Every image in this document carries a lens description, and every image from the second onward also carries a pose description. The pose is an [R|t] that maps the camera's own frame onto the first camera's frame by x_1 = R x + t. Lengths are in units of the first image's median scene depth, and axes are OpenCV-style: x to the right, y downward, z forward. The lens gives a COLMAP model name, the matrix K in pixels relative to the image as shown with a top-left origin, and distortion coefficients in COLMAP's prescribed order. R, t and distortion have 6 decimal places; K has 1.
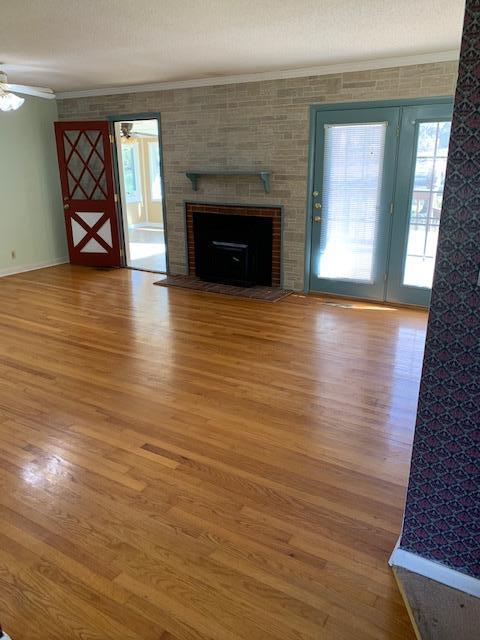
lens RADIAL K [[491.5, 0, 240.0], [0, 491.5, 320.0], [0, 0, 1]] dist [0.025979, -0.008431]
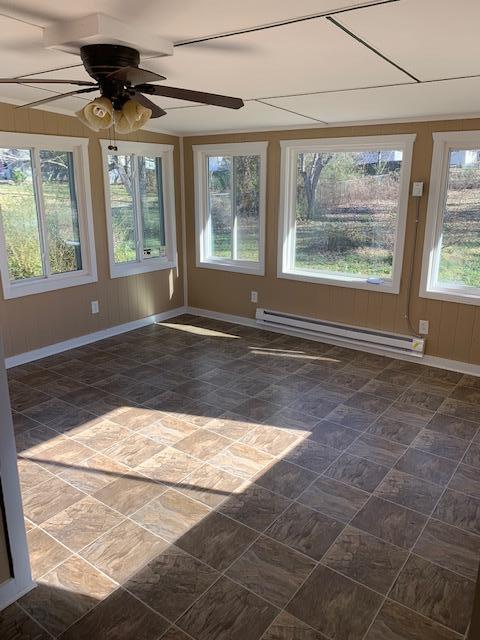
lens RADIAL K [[491.5, 0, 240.0], [0, 491.5, 320.0], [0, 0, 1]] dist [0.025979, -0.008431]
pose [[0.996263, 0.031692, -0.080345, -0.196565], [-0.034370, 0.998892, -0.032162, -0.357515], [0.079236, 0.034803, 0.996248, 1.072247]]
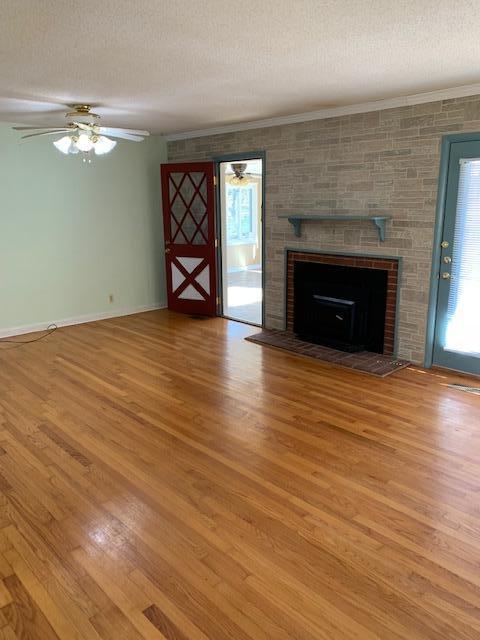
lens RADIAL K [[488.7, 0, 238.8], [0, 488.7, 315.2], [0, 0, 1]] dist [0.165341, -0.298723]
pose [[0.965228, 0.055435, -0.255465, 0.042064], [-0.075529, 0.994717, -0.069523, -0.059095], [0.250261, 0.086401, 0.964315, 0.148282]]
